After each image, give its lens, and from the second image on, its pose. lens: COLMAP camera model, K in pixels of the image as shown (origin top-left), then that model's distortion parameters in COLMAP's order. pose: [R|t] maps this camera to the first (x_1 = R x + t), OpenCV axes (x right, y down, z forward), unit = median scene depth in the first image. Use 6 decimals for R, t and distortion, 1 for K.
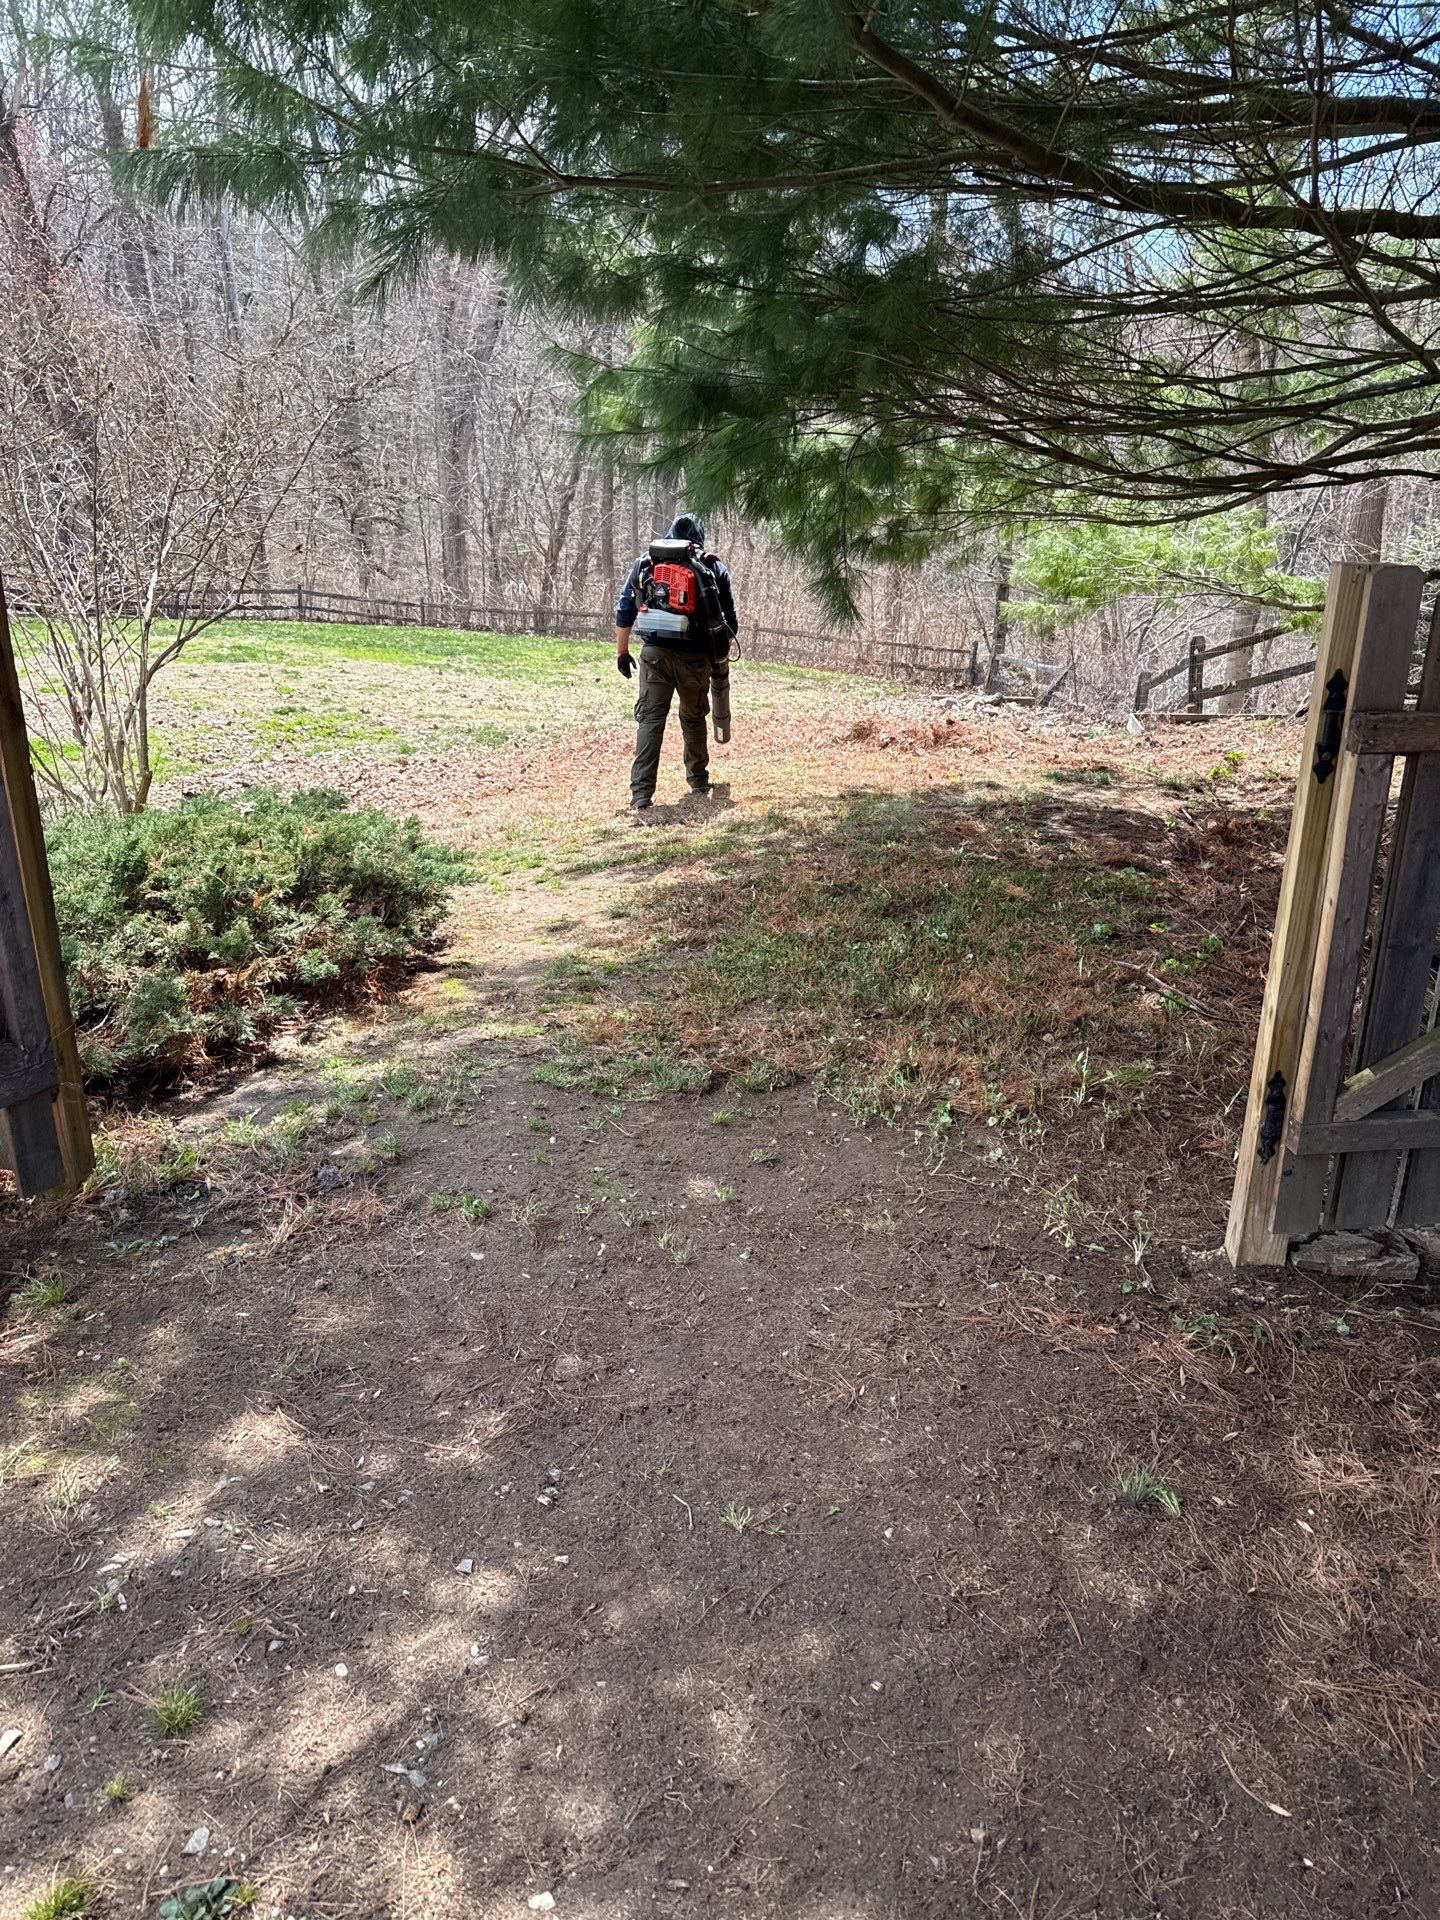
lens RADIAL K [[1317.4, 0, 720.0], [0, 1317.4, 960.0], [0, 0, 1]] dist [0.006329, -0.027288]
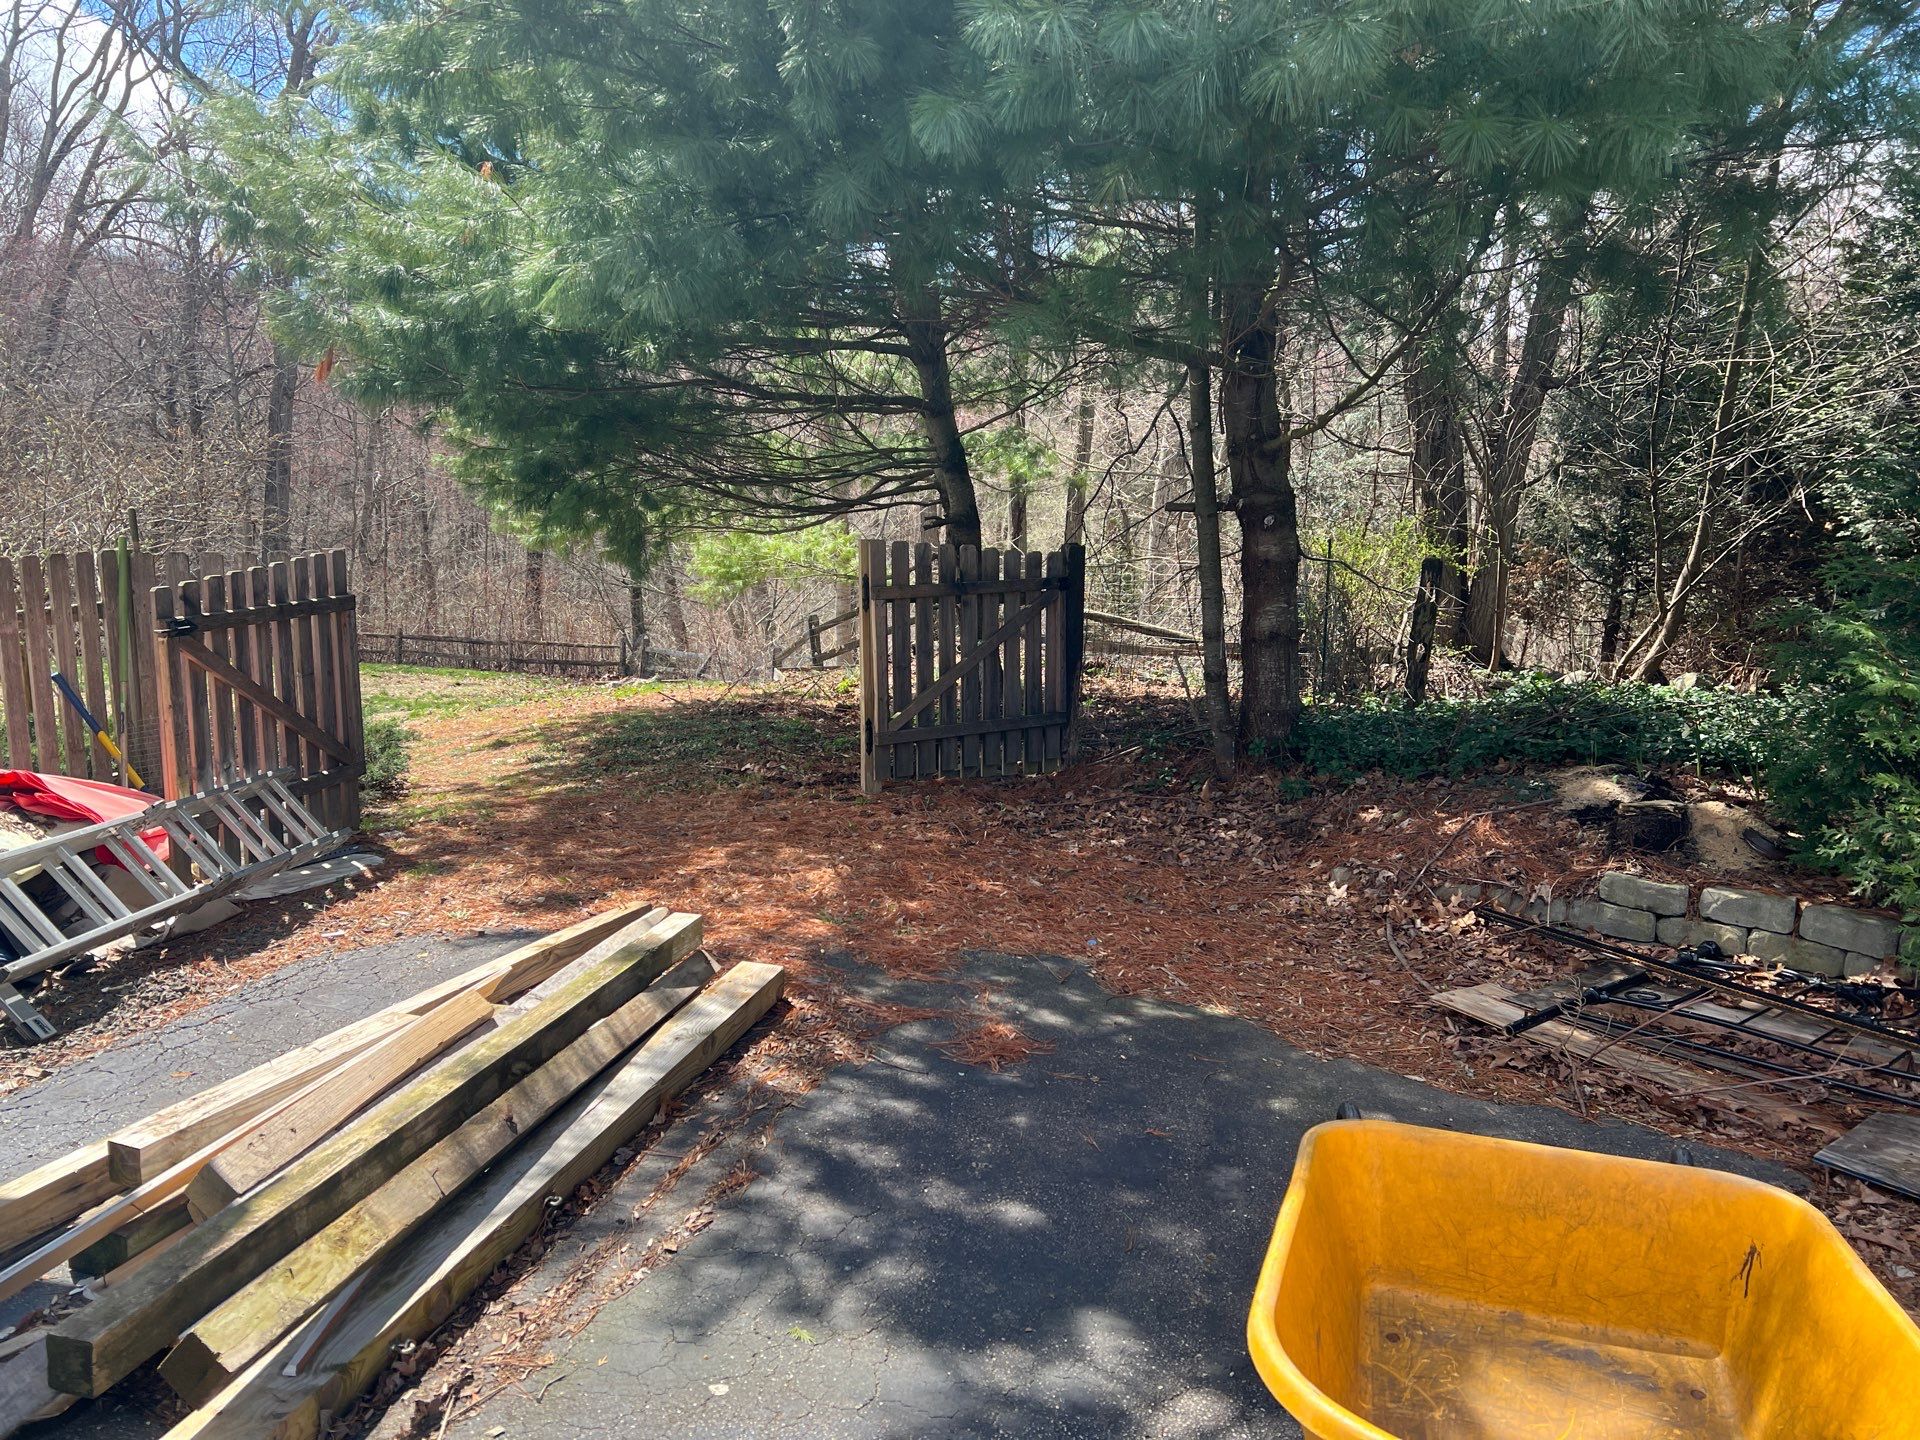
lens RADIAL K [[1380.3, 0, 960.0], [0, 1380.3, 720.0], [0, 0, 1]] dist [0.001869, 0.001521]
pose [[0.900810, -0.068993, 0.428698, -0.175719], [0.148766, 0.976581, -0.155431, 0.156057], [-0.407935, 0.203789, 0.889977, -0.451313]]
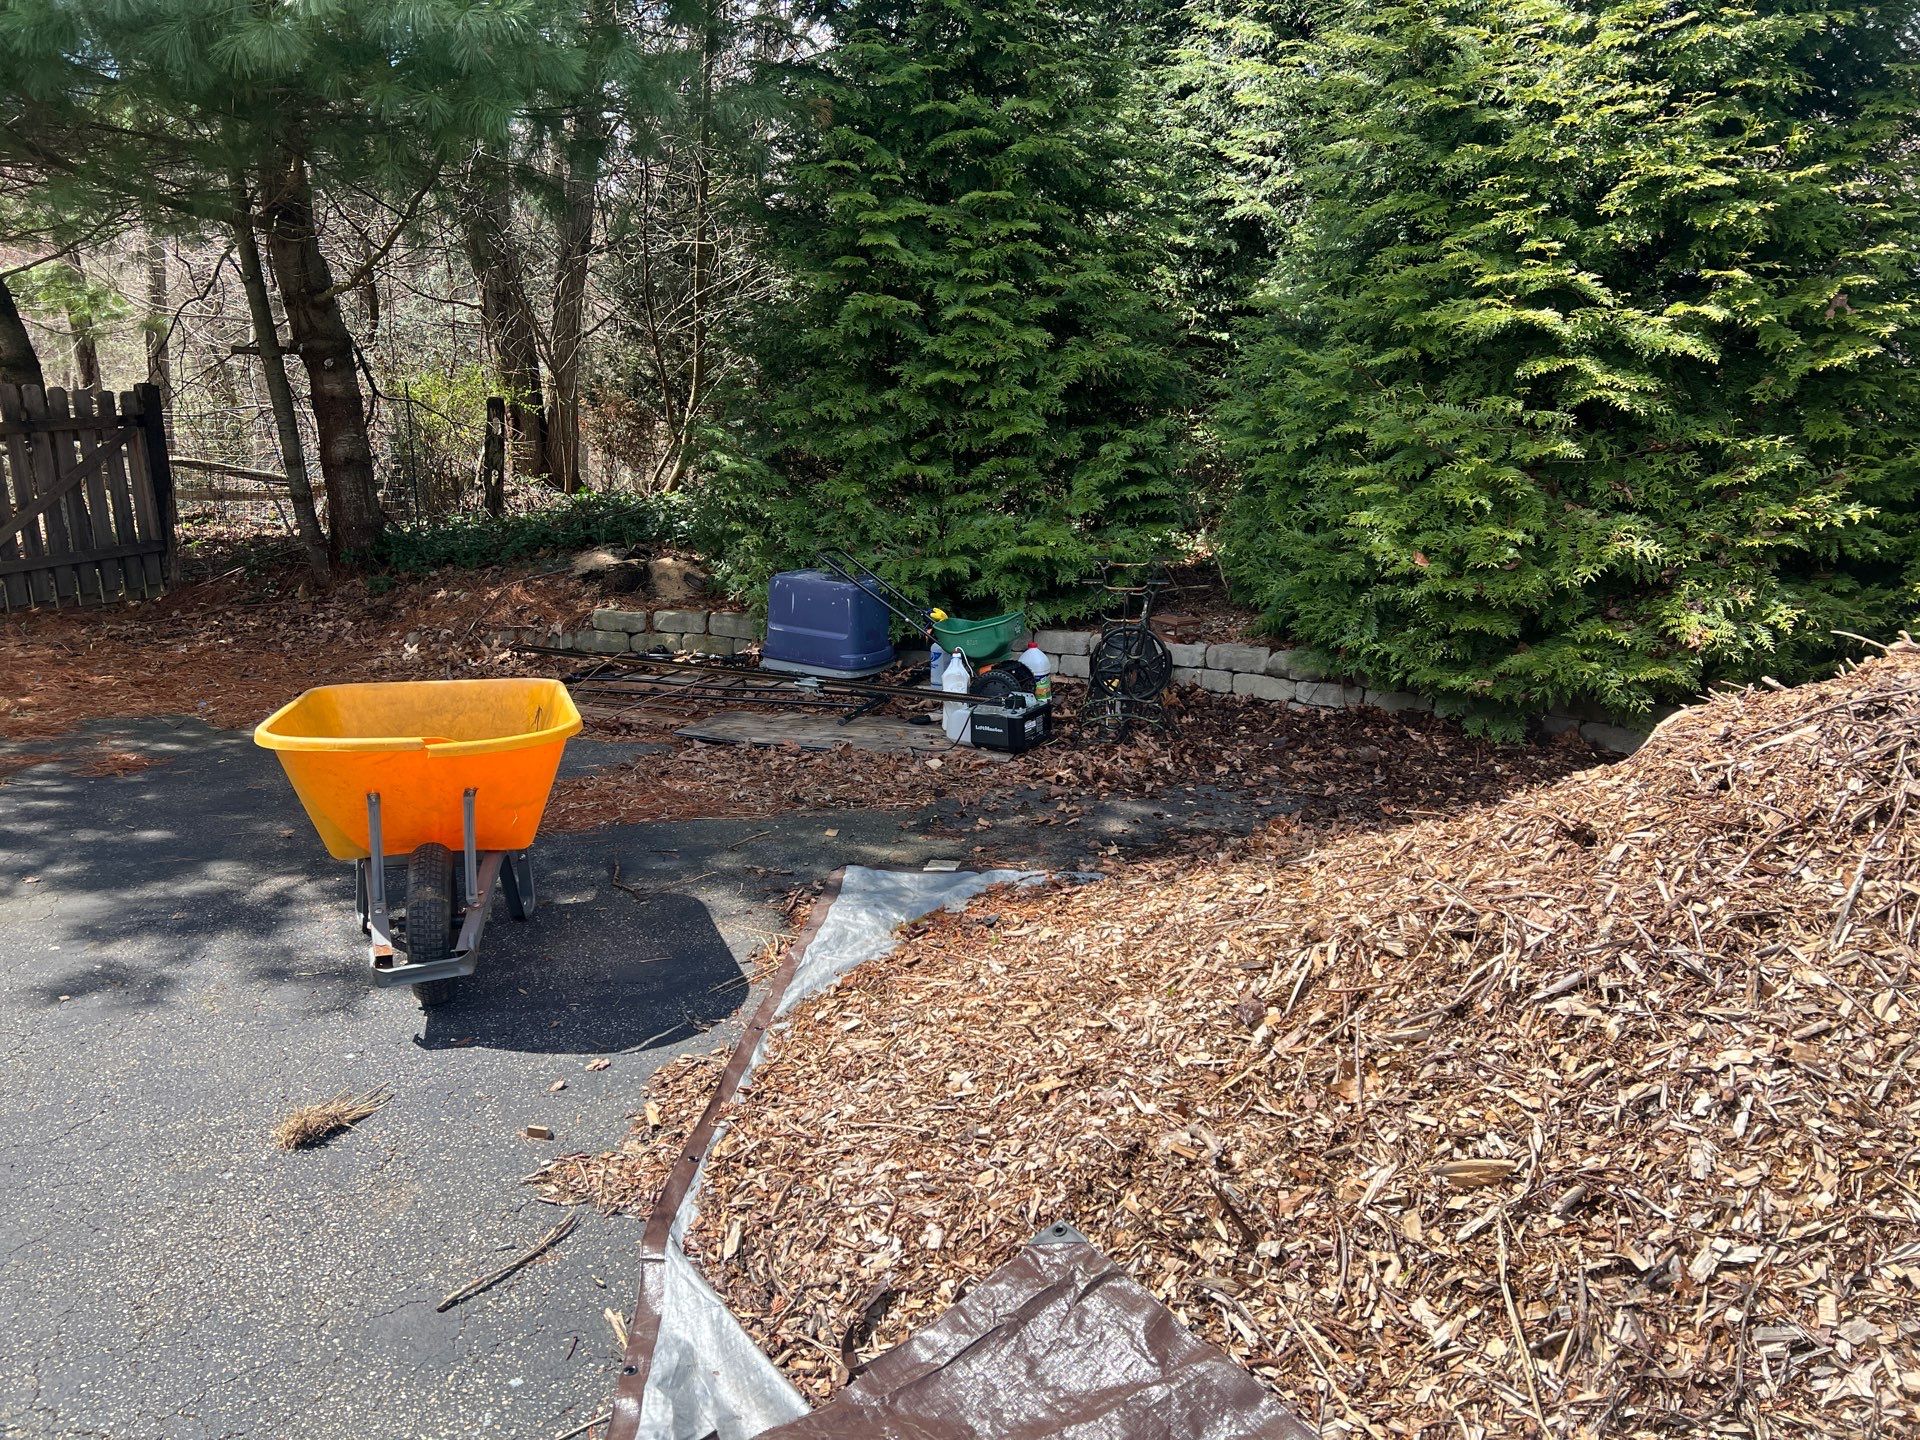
lens RADIAL K [[1380.3, 0, 960.0], [0, 1380.3, 720.0], [0, 0, 1]] dist [0.001869, 0.001521]
pose [[0.507826, -0.216089, 0.833917, -0.252541], [0.285586, 0.955516, 0.073687, 0.208844], [-0.812744, 0.200735, 0.546948, -0.591569]]
